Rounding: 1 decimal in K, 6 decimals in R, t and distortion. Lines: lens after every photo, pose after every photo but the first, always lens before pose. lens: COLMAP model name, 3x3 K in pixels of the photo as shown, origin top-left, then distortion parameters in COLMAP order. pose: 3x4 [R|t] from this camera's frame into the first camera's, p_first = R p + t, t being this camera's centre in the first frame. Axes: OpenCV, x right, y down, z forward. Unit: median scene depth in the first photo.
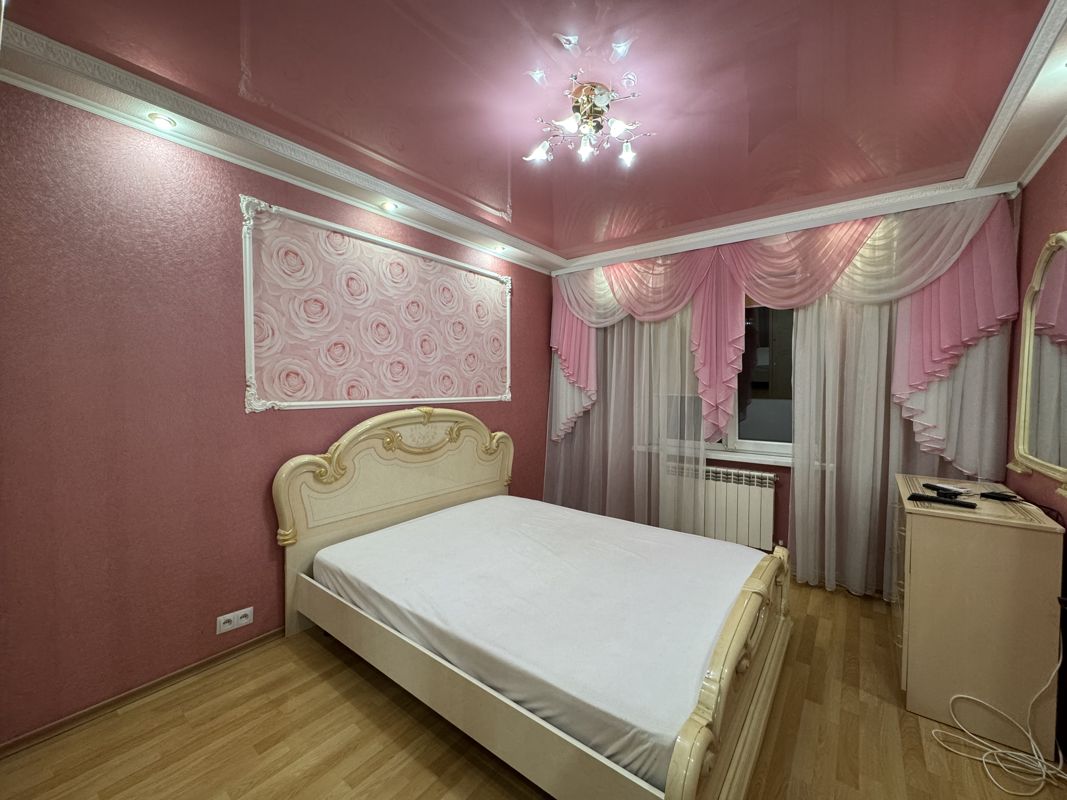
lens RADIAL K [[425.4, 0, 533.5], [0, 425.4, 400.0], [0, 0, 1]] dist [-0.001704, -0.000601]
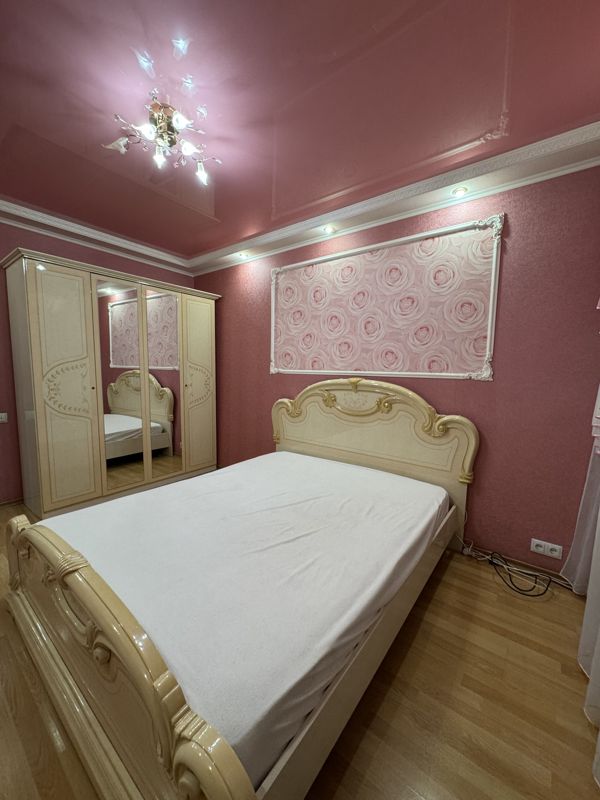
lens RADIAL K [[319.0, 0, 299.5], [0, 319.0, 381.8], [0, 0, 1]] dist [-0.001704, -0.000601]
pose [[-0.000963, 0.063919, -0.997955, 0.660587], [-0.031915, 0.997445, 0.063917, -0.026210], [0.999490, 0.031911, 0.001079, 0.838031]]
